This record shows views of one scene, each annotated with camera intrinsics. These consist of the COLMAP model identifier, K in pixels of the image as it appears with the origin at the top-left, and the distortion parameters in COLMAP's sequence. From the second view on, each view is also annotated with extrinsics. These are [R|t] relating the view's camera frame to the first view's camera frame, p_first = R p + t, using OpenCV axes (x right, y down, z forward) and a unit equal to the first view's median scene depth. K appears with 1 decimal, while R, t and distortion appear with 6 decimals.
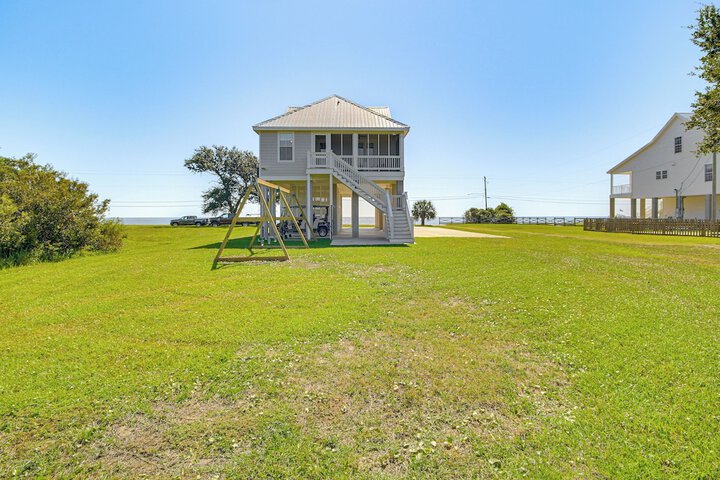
lens RADIAL K [[338.6, 0, 365.4], [0, 338.6, 230.1], [0, 0, 1]] dist [0.001669, 0.000280]
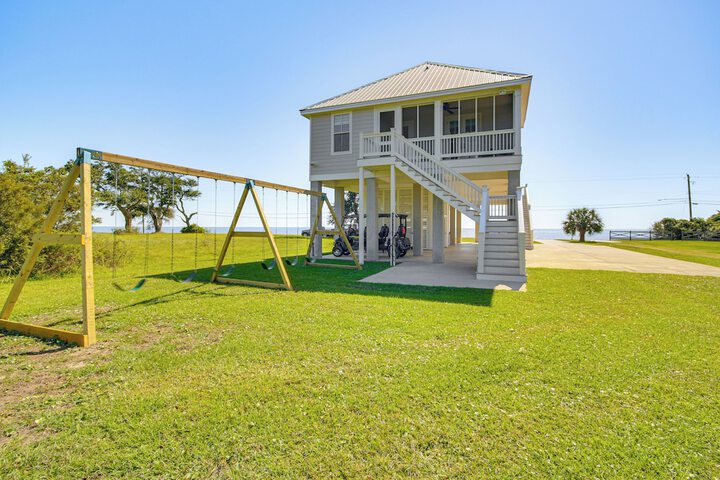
lens RADIAL K [[338.6, 0, 365.4], [0, 338.6, 230.1], [0, 0, 1]] dist [0.001669, 0.000280]
pose [[0.913383, 0.010898, -0.406956, 0.107789], [-0.024313, 0.999318, -0.027808, -0.019365], [0.406375, 0.035294, 0.913025, 0.358151]]
